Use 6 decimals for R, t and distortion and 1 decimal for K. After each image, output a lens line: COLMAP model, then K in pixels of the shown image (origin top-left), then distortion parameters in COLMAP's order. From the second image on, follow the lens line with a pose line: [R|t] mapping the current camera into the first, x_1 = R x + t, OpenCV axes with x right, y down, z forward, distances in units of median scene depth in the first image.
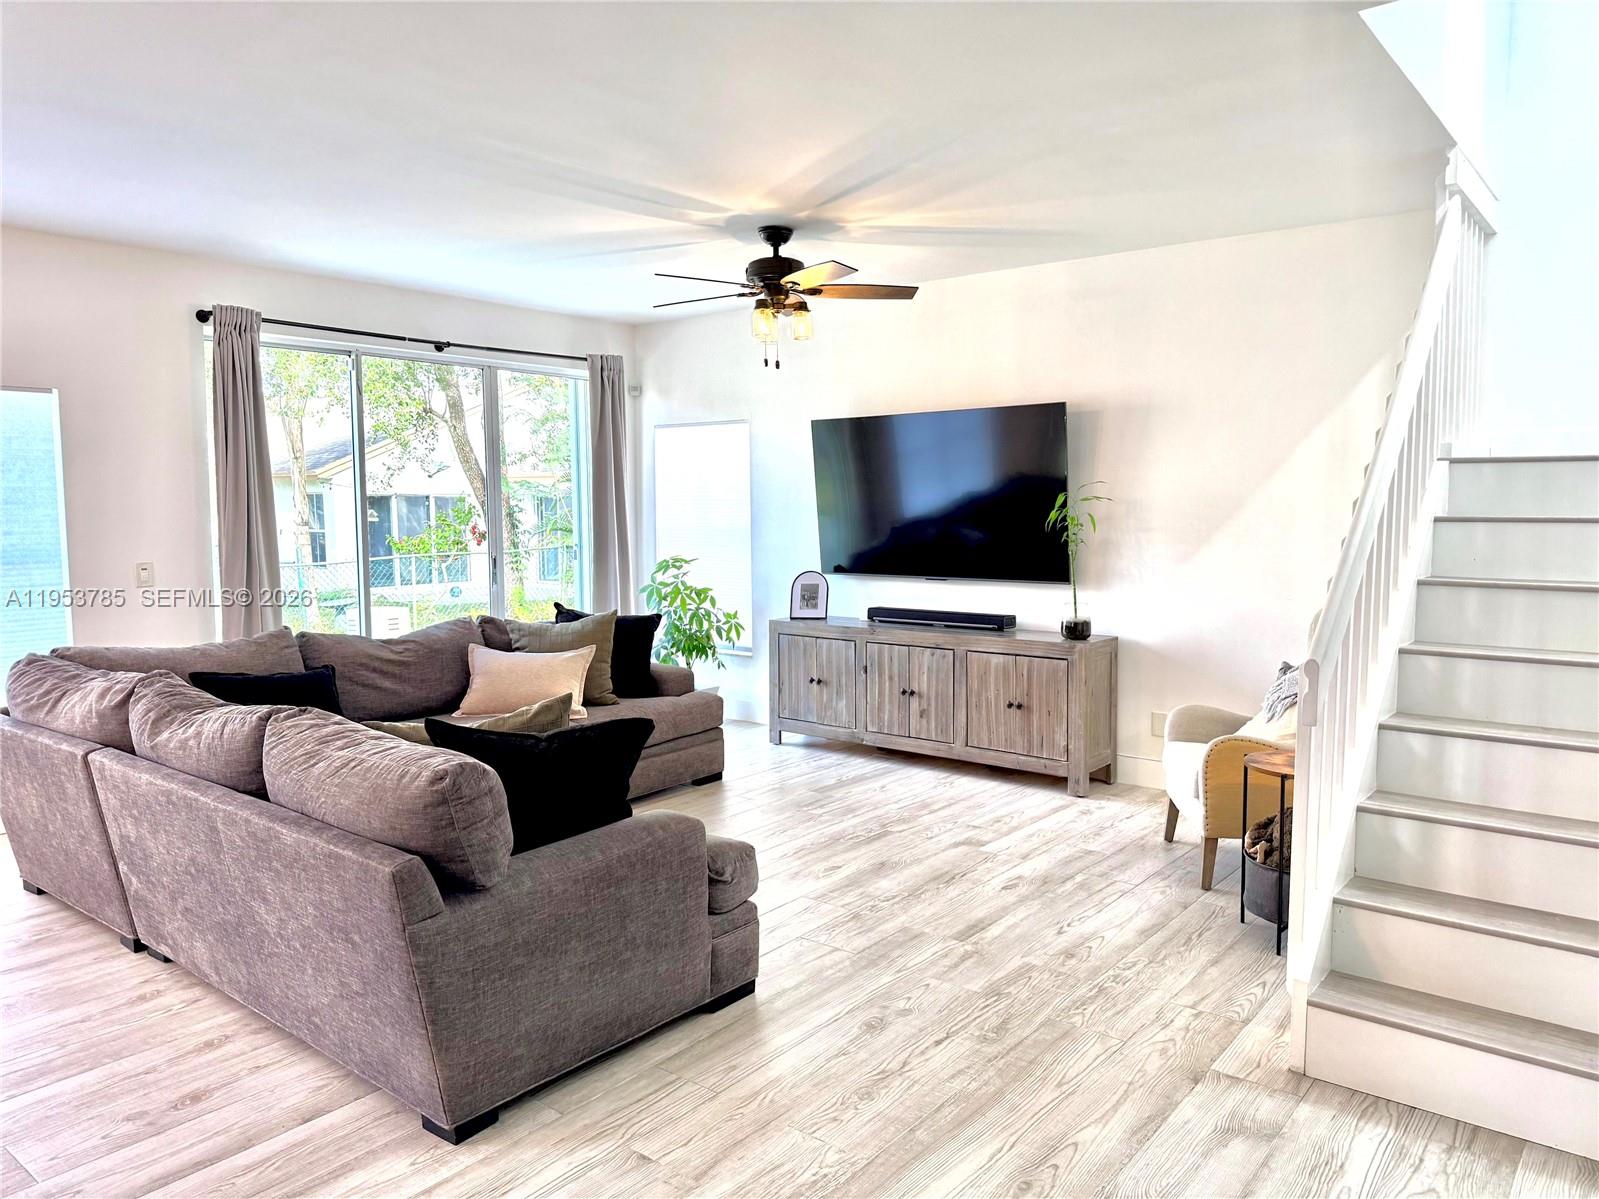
lens RADIAL K [[1114.0, 0, 799.5], [0, 1114.0, 599.5], [0, 0, 1]] dist [0.112674, -0.163336]
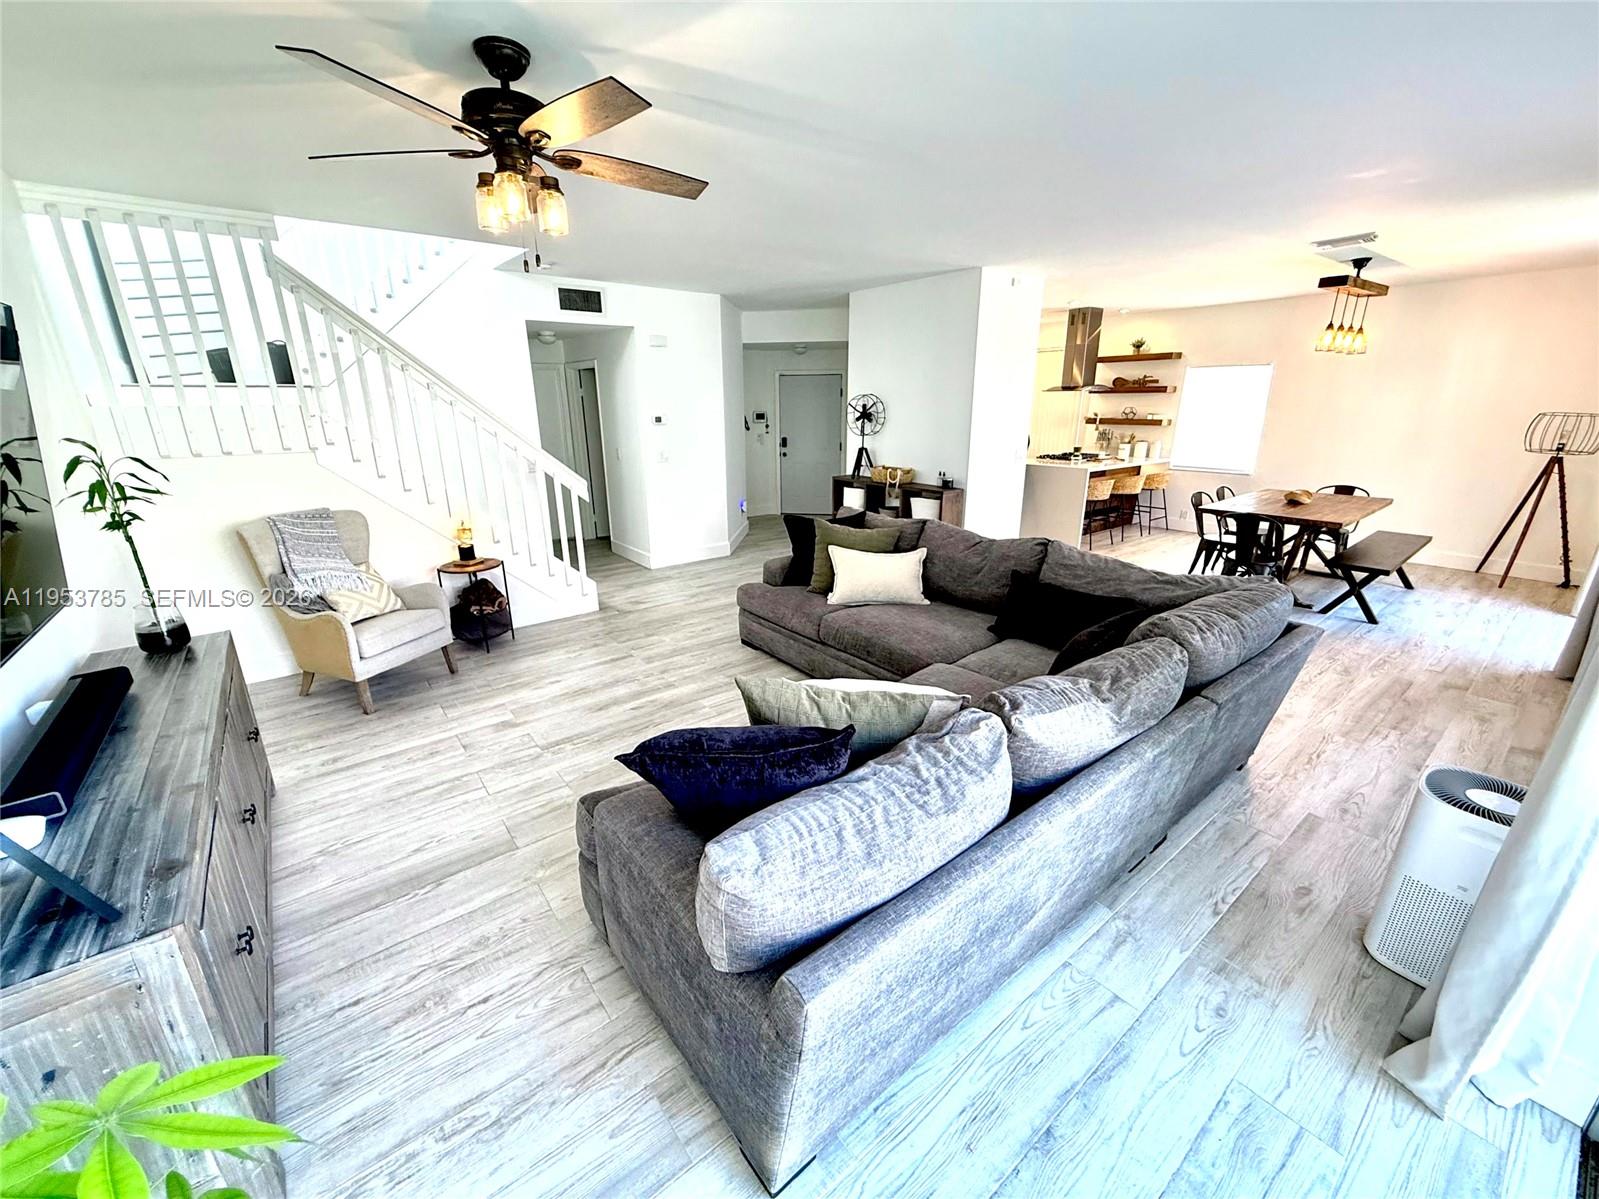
lens RADIAL K [[644.4, 0, 802.0], [0, 644.4, 606.3], [0, 0, 1]] dist [-0.000307, -0.000063]
pose [[-0.976583, -0.054246, 0.208188, -0.343810], [0.030515, 0.922980, 0.383636, -0.190169], [-0.212964, 0.381006, -0.899712, 1.672765]]
